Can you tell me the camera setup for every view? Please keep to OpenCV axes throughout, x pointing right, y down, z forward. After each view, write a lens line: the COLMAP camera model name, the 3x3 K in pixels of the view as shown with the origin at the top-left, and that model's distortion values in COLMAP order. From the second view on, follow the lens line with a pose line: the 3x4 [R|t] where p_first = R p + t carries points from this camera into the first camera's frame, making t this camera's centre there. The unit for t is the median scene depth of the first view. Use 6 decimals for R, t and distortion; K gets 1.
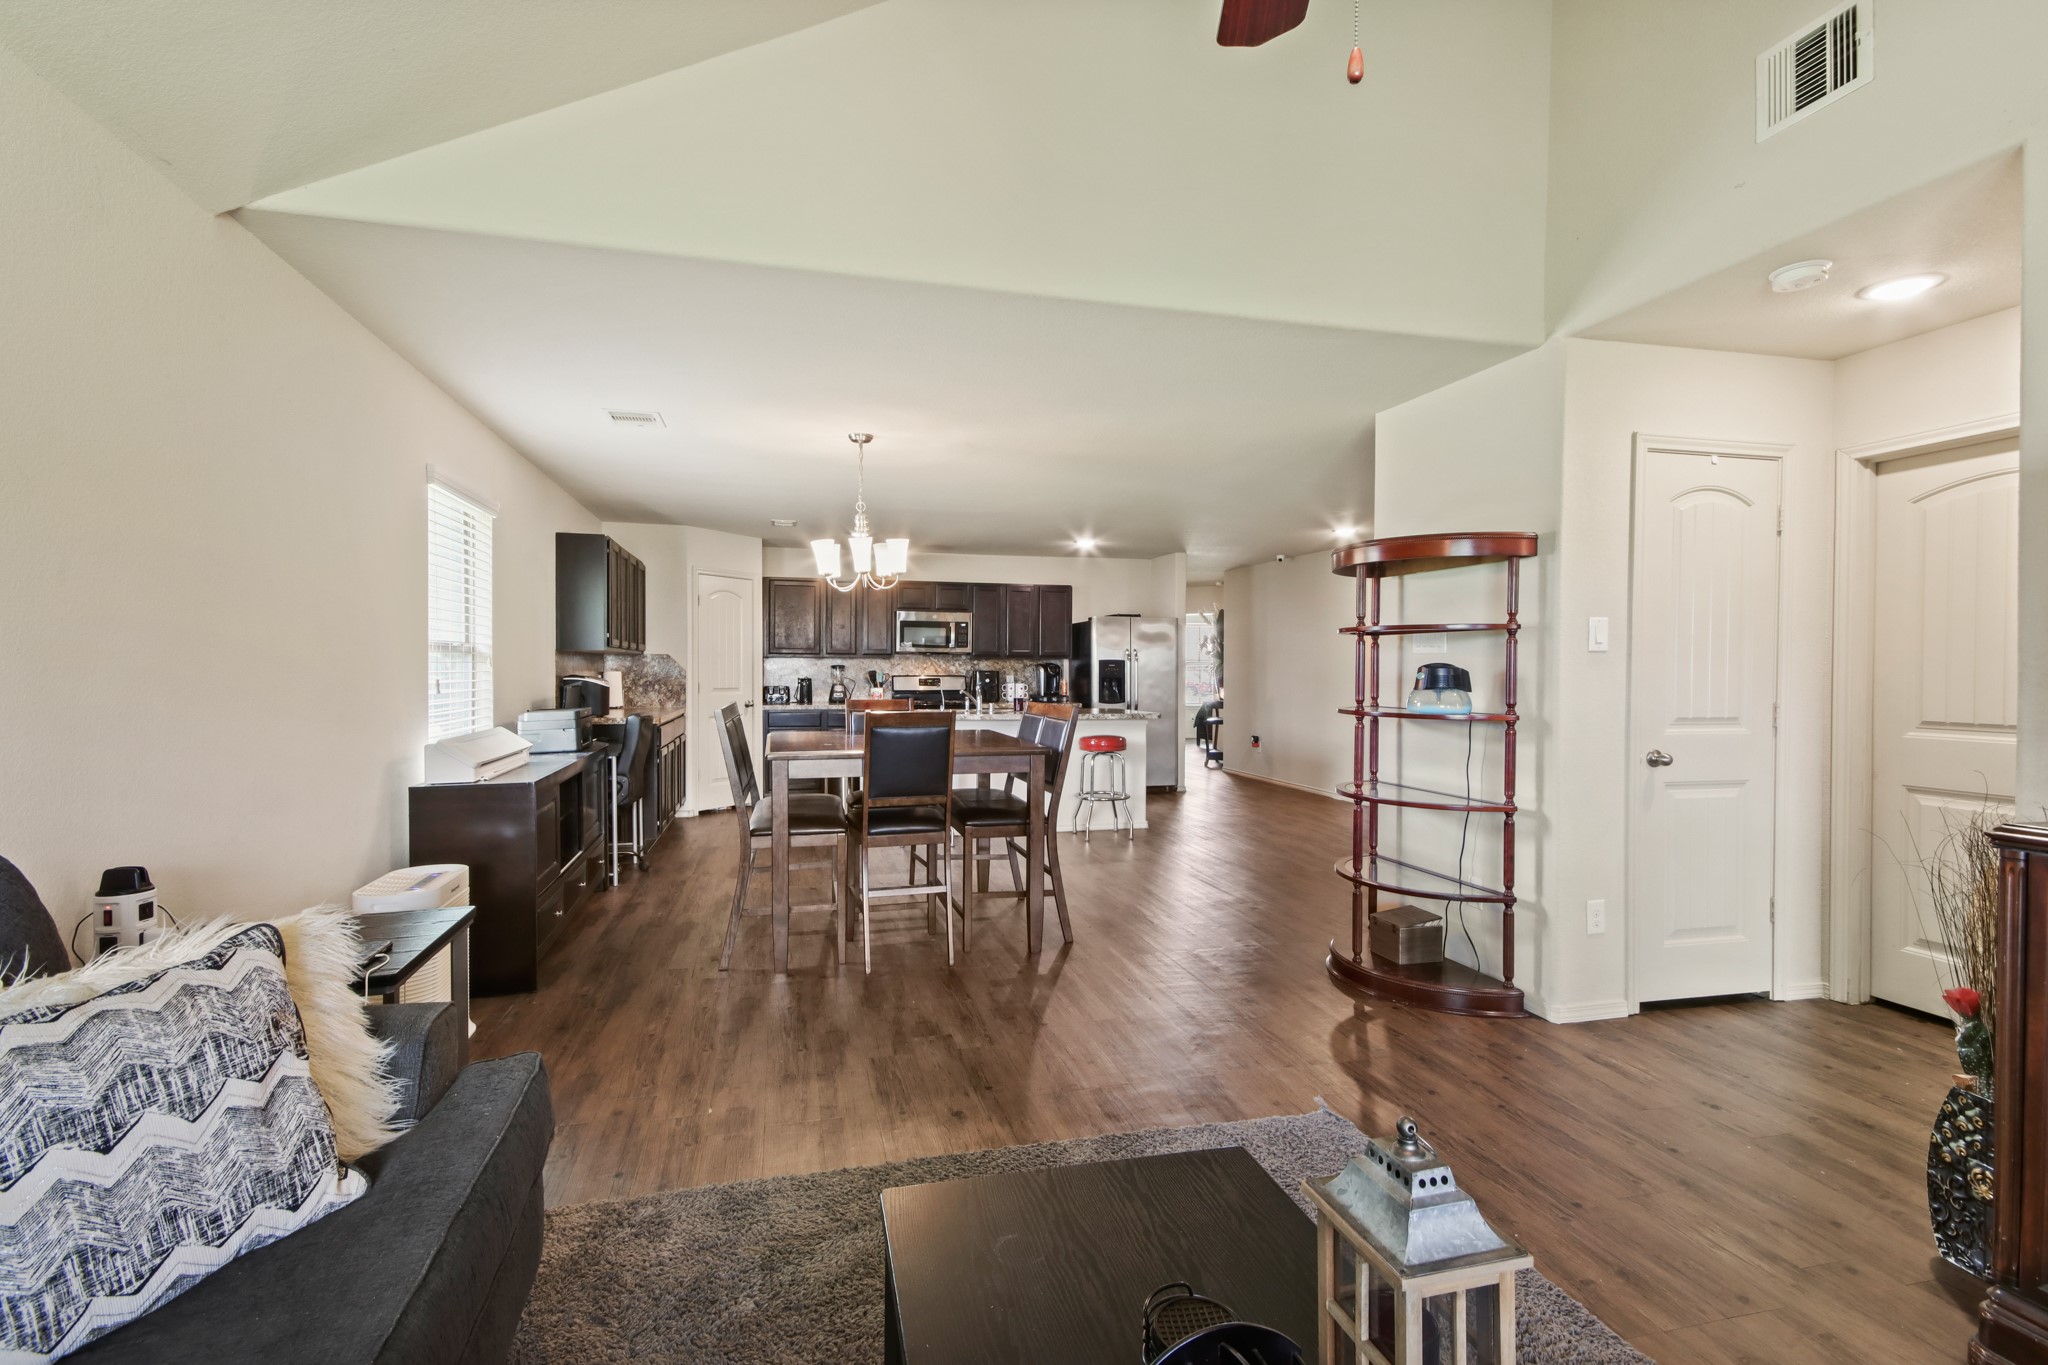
lens RADIAL K [[955.1, 0, 1024.0], [0, 955.1, 682.5], [0, 0, 1]] dist [0.000170, -0.000322]
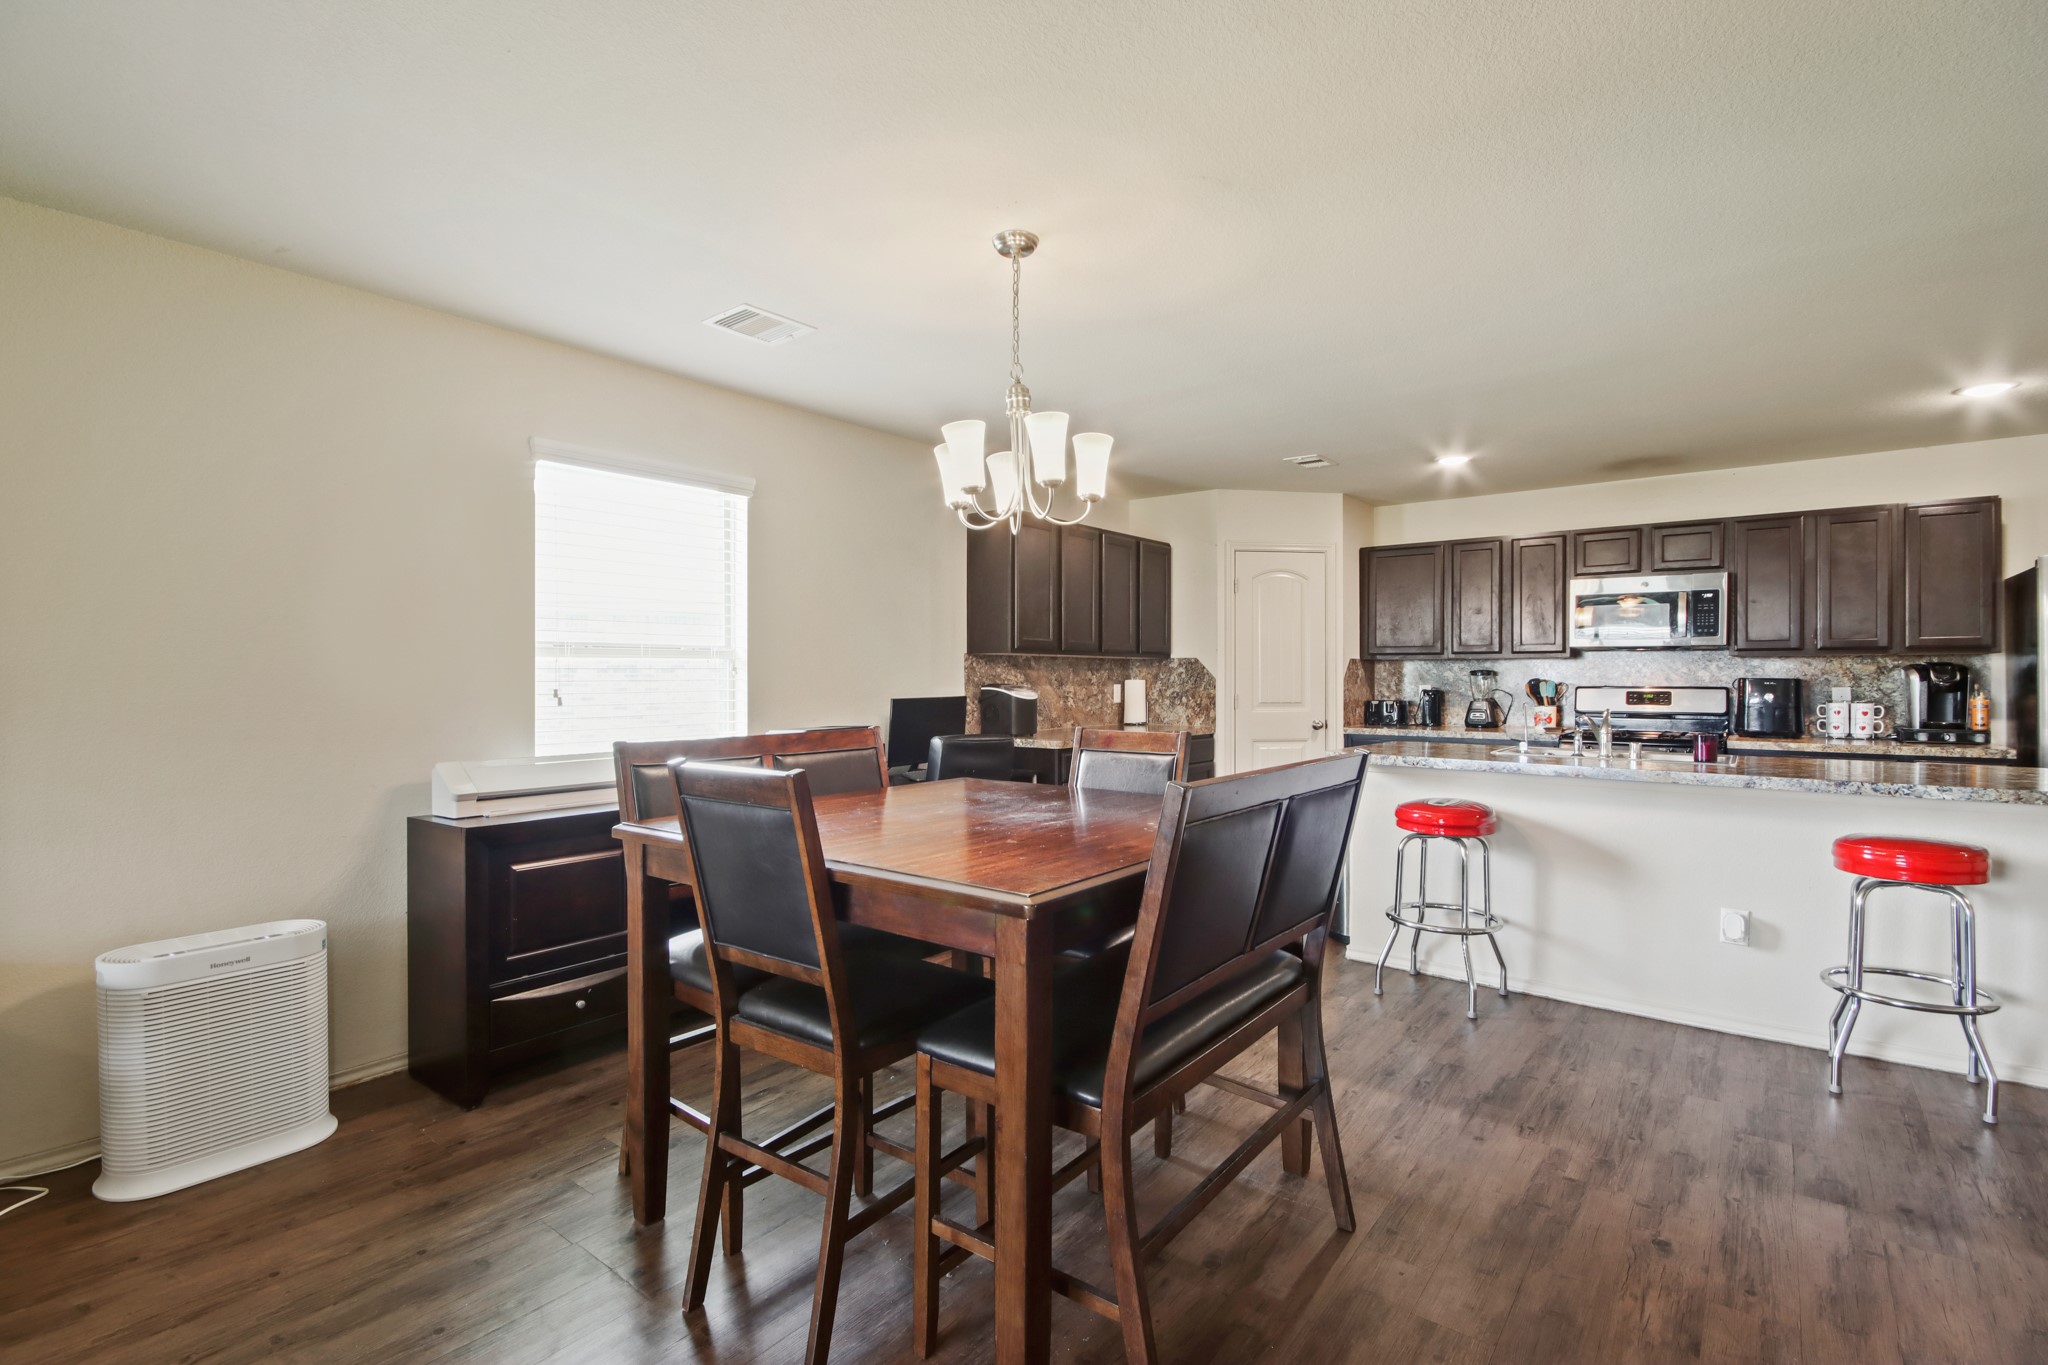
lens RADIAL K [[972.0, 0, 1032.5], [0, 972.0, 650.4], [0, 0, 1]] dist [0.000839, -0.001134]
pose [[0.609318, -0.022760, -0.792599, 0.146462], [-0.010023, 0.999287, -0.036400, -0.004345], [0.792862, 0.030124, 0.608656, 0.355863]]
